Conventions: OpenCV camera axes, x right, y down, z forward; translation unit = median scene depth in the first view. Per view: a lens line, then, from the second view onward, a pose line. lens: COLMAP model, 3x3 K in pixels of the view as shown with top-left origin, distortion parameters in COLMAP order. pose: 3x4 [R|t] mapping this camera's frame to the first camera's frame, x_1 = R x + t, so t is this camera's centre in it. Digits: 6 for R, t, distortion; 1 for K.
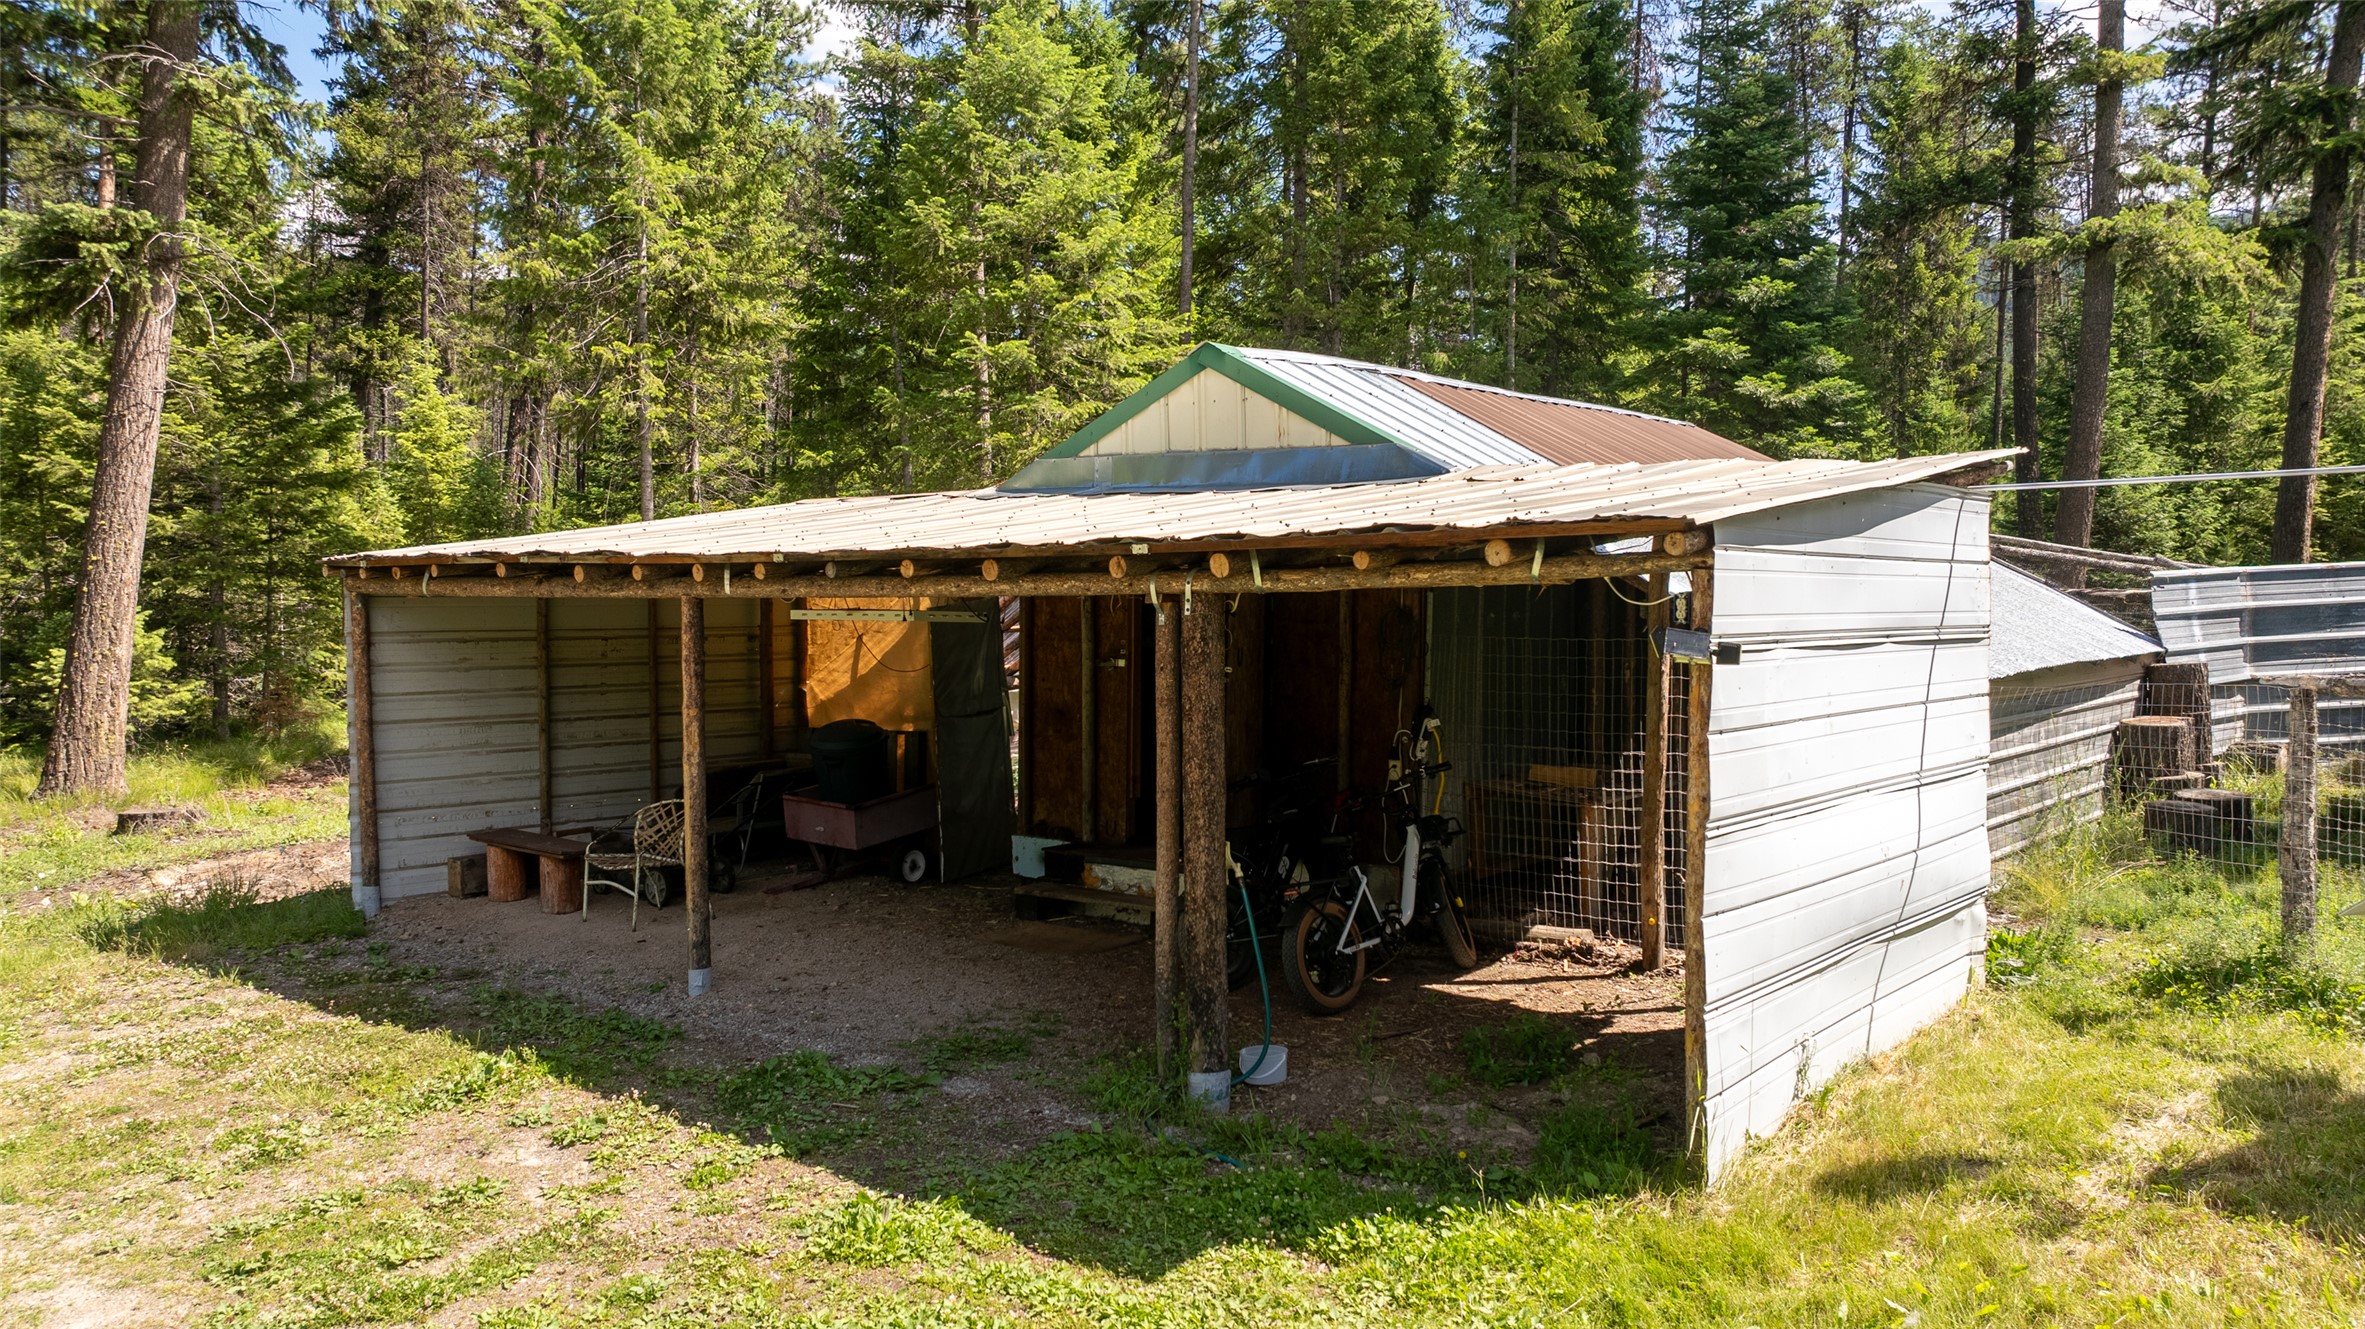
lens RADIAL K [[1685.5, 0, 1184.5], [0, 1685.5, 662.3], [0, 0, 1]] dist [-0.089768, 0.110357]
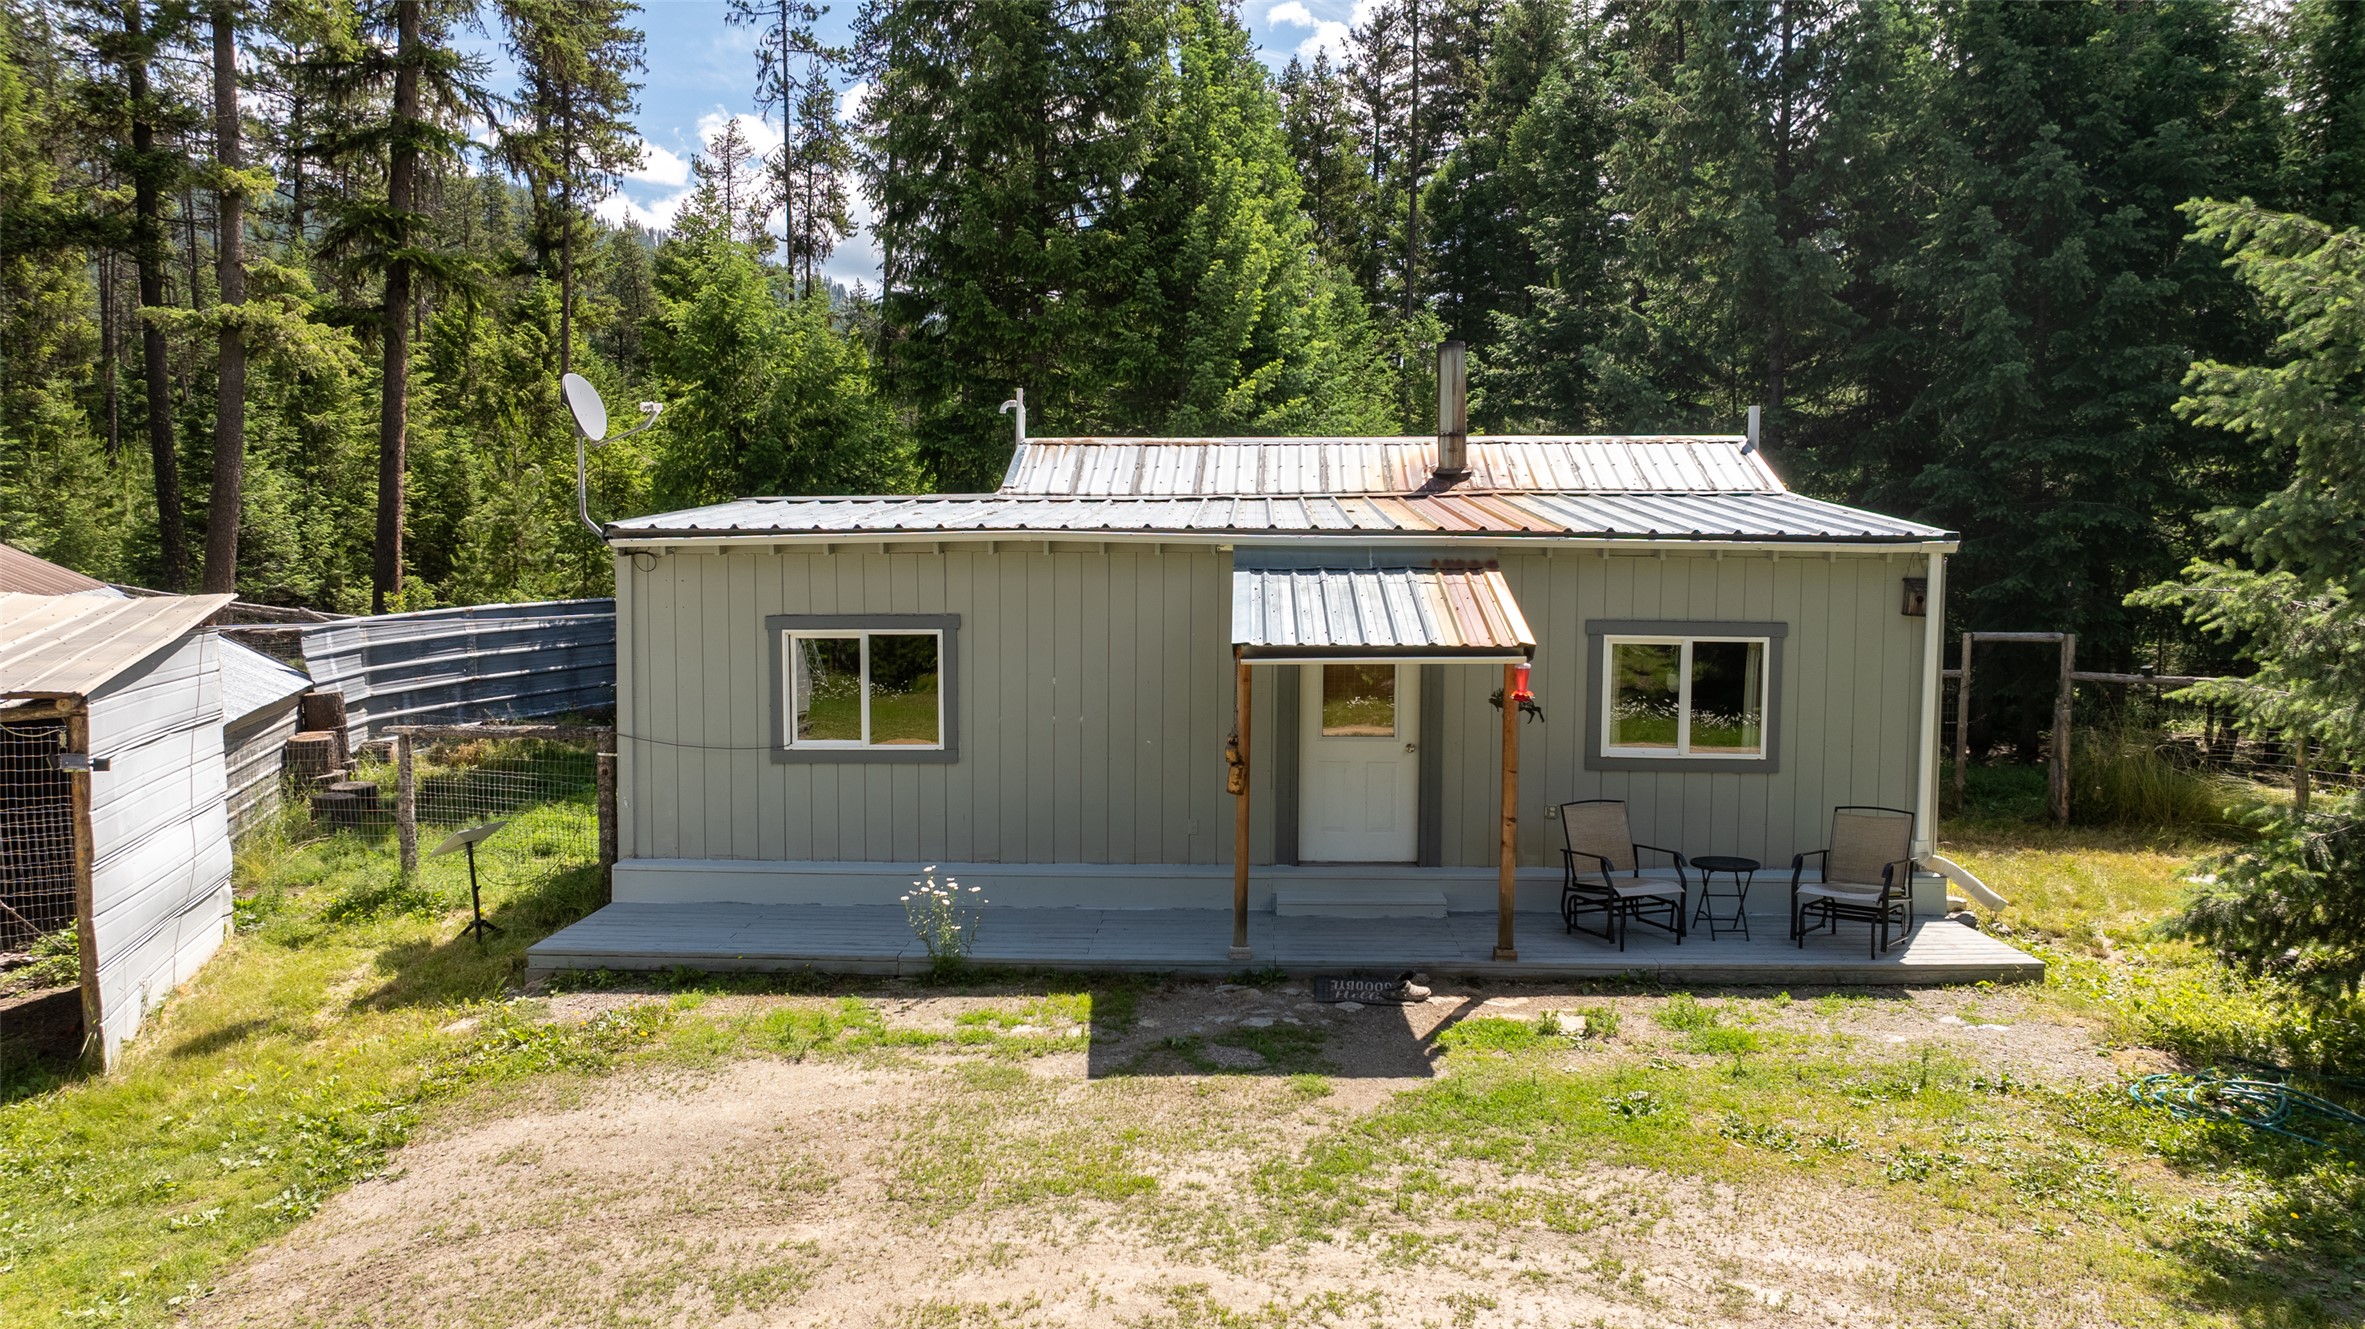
lens RADIAL K [[1685.5, 0, 1184.5], [0, 1685.5, 662.3], [0, 0, 1]] dist [-0.089768, 0.110357]
pose [[0.510207, -0.056911, 0.858167, -0.284187], [0.036874, 0.998338, 0.044285, -0.072625], [-0.859261, 0.009050, 0.511458, -0.425543]]
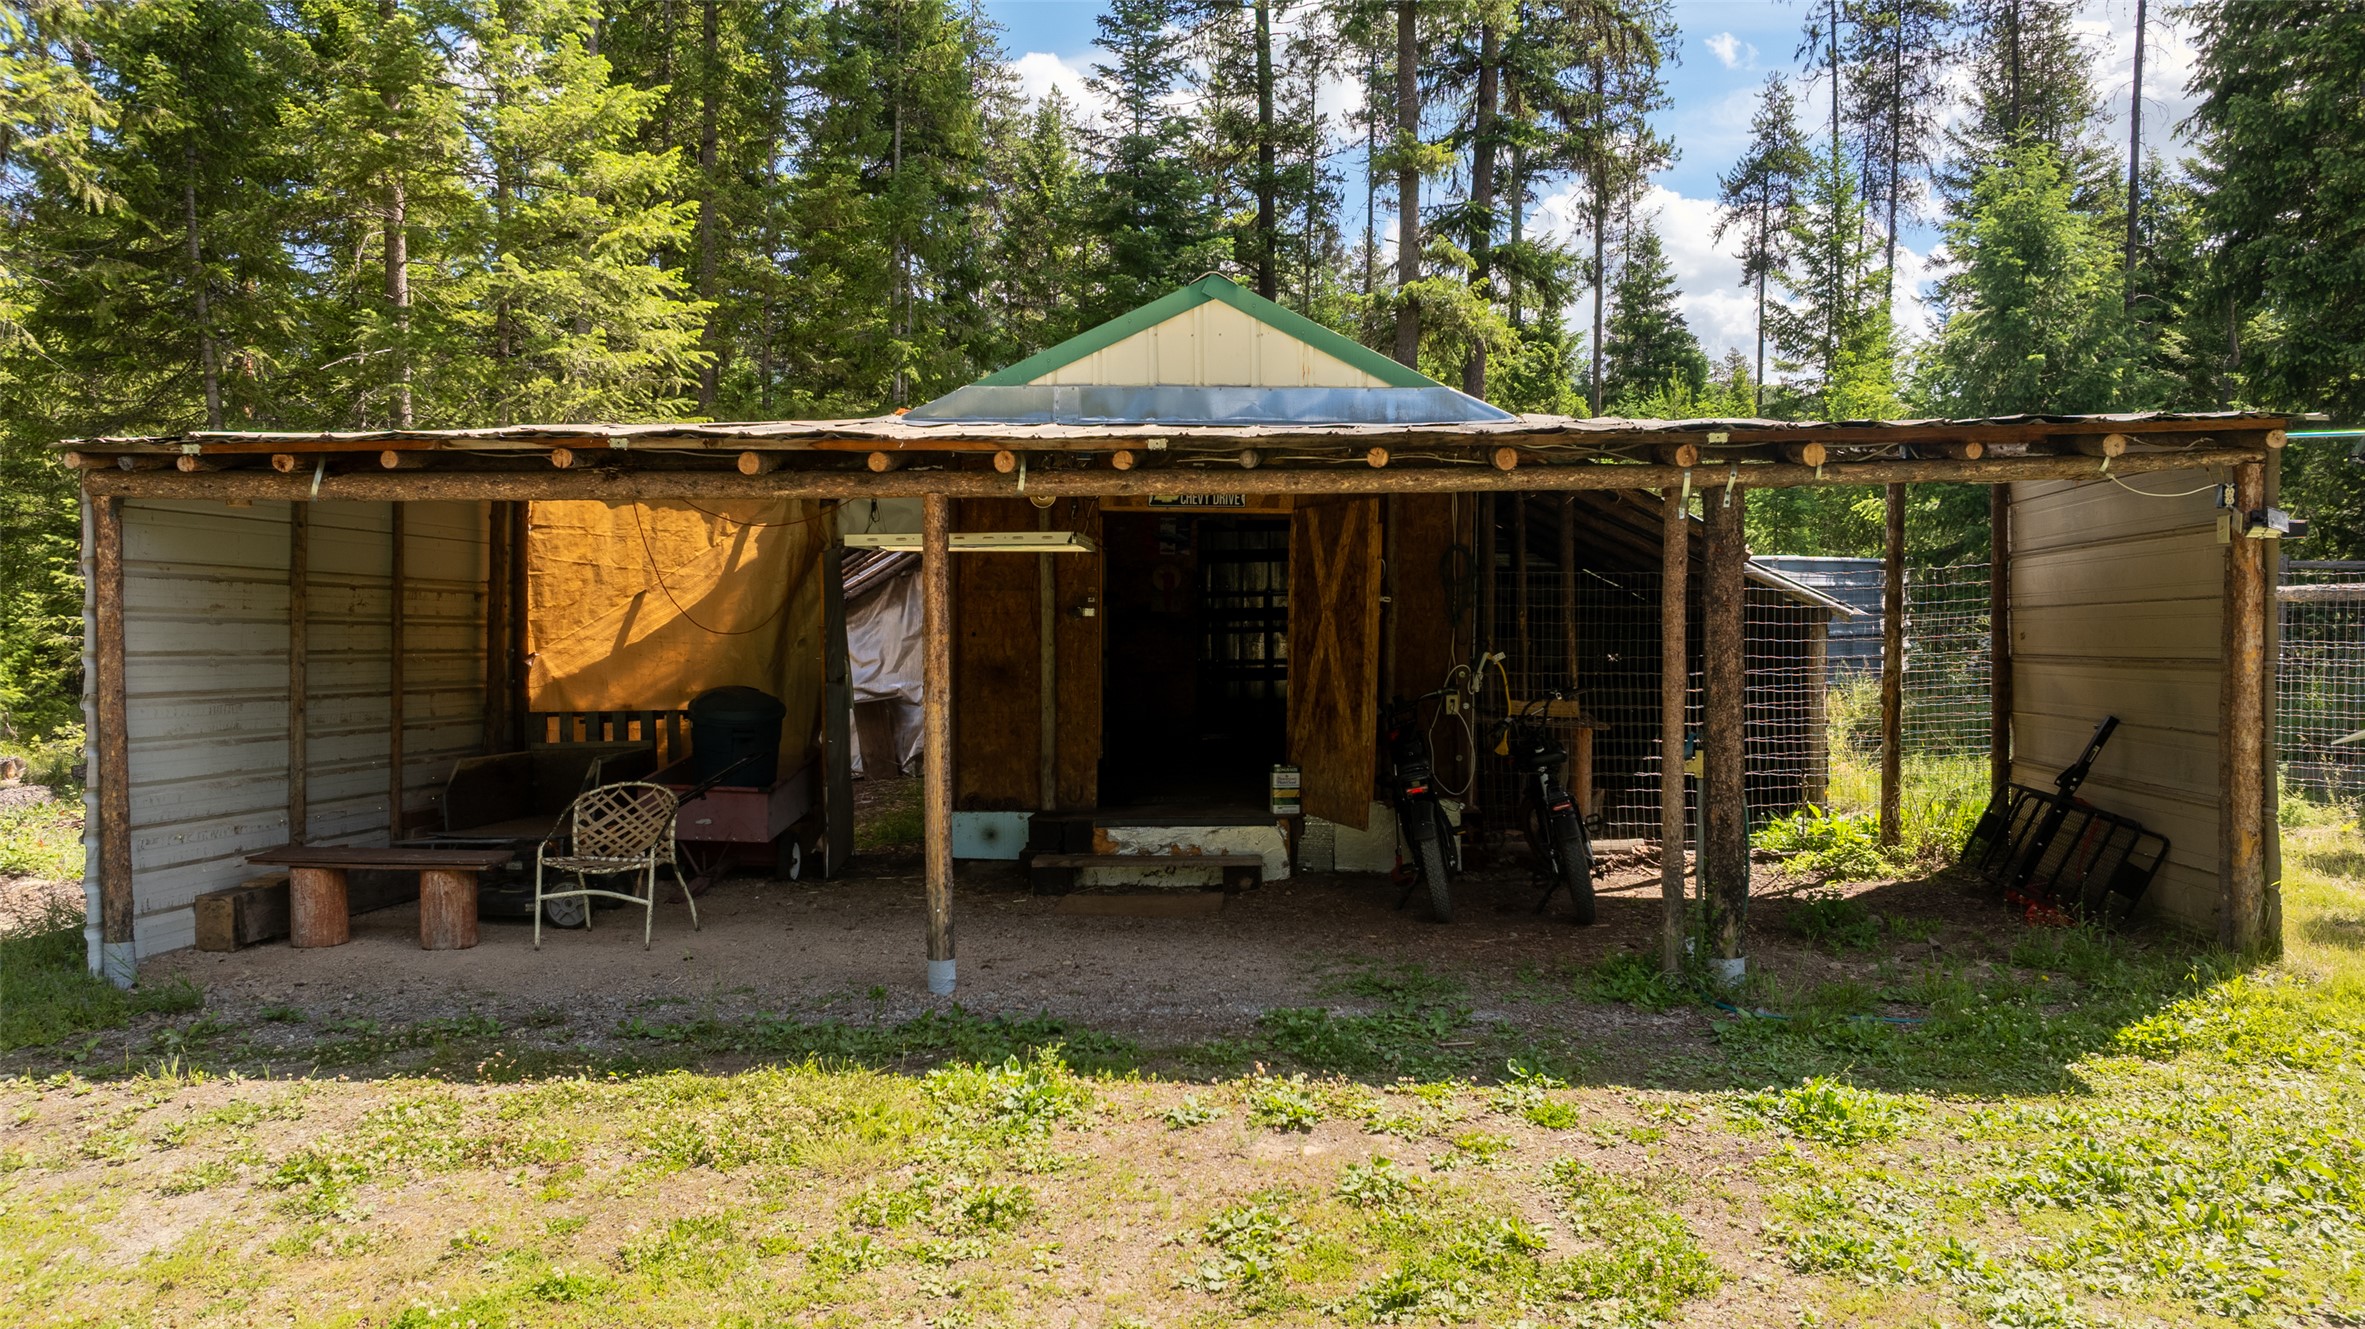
lens RADIAL K [[1685.5, 0, 1184.5], [0, 1685.5, 662.3], [0, 0, 1]] dist [-0.089768, 0.110357]
pose [[0.823418, -0.009706, 0.567352, -0.529653], [0.025417, 0.999481, -0.019790, 0.048787], [-0.566865, 0.030716, 0.823238, 0.220424]]
